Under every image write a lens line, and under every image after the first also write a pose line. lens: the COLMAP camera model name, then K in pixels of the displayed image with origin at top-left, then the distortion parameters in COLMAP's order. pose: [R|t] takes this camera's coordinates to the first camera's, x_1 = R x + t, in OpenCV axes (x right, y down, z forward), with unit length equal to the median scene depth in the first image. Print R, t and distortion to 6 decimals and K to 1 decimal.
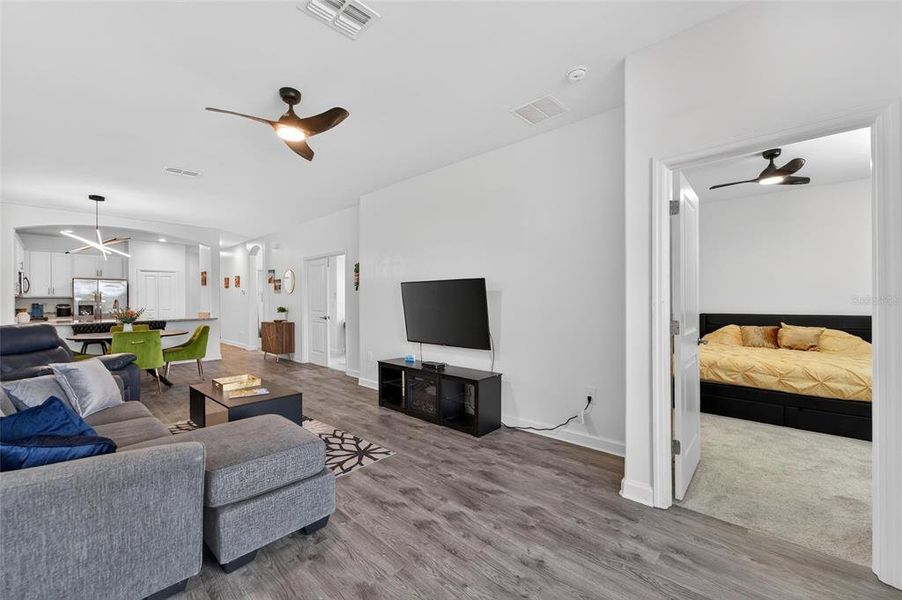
lens RADIAL K [[367.2, 0, 446.4], [0, 367.2, 304.1], [0, 0, 1]] dist [-0.000726, 0.000063]
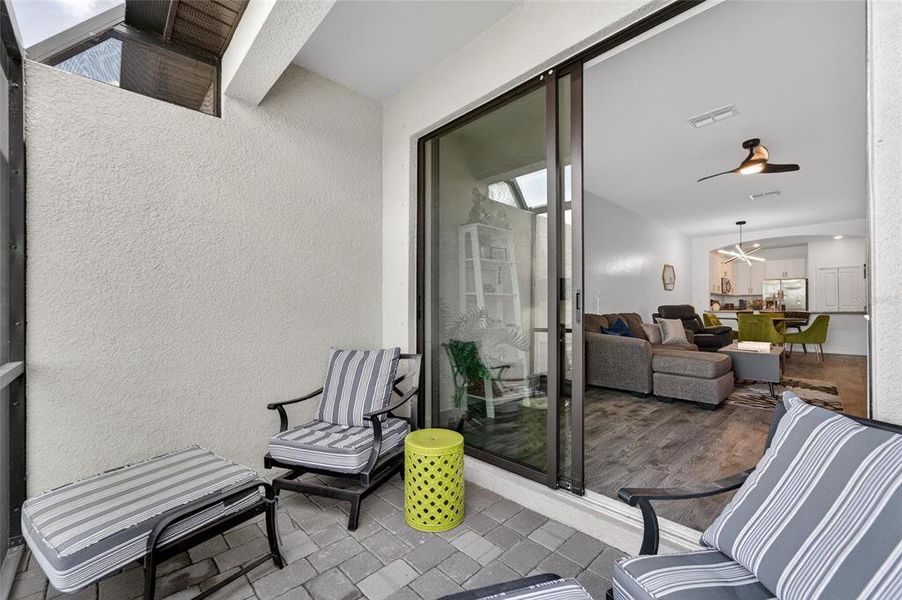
lens RADIAL K [[367.2, 0, 446.4], [0, 367.2, 304.1], [0, 0, 1]] dist [-0.000726, 0.000063]
pose [[-0.063992, -0.002671, -0.997947, 0.571878], [-0.008061, 0.999965, -0.002160, 0.042884], [0.997918, 0.007907, -0.064011, -0.060062]]
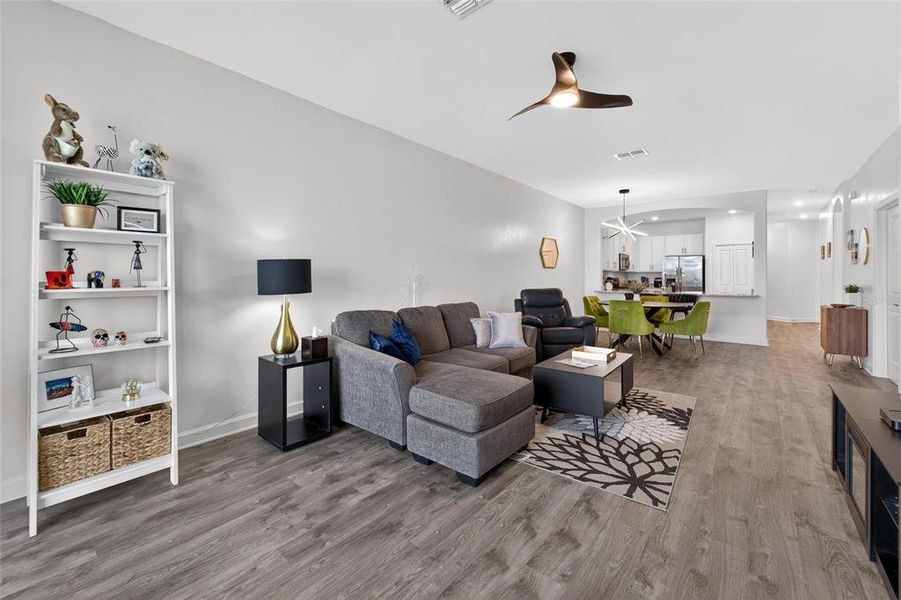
lens RADIAL K [[372.2, 0, 437.2], [0, 372.2, 276.6], [0, 0, 1]] dist [-0.001138, -0.000190]
pose [[0.049467, 0.007408, -0.998748, 0.278036], [-0.013709, 0.999883, 0.006737, -0.001628], [0.998682, 0.013358, 0.049562, 0.319953]]
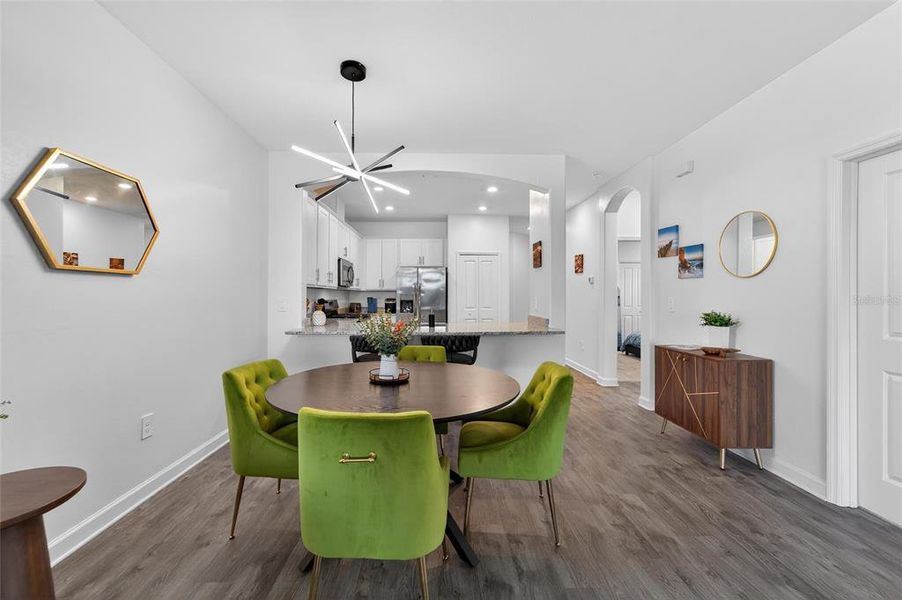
lens RADIAL K [[373.6, 0, 450.2], [0, 373.6, 286.5], [0, 0, 1]] dist [-0.002237, -0.000084]
pose [[0.717388, -0.011073, -0.696586, -0.557208], [-0.010273, 0.999597, -0.026470, -0.009077], [0.696598, 0.026145, 0.716985, 0.776364]]
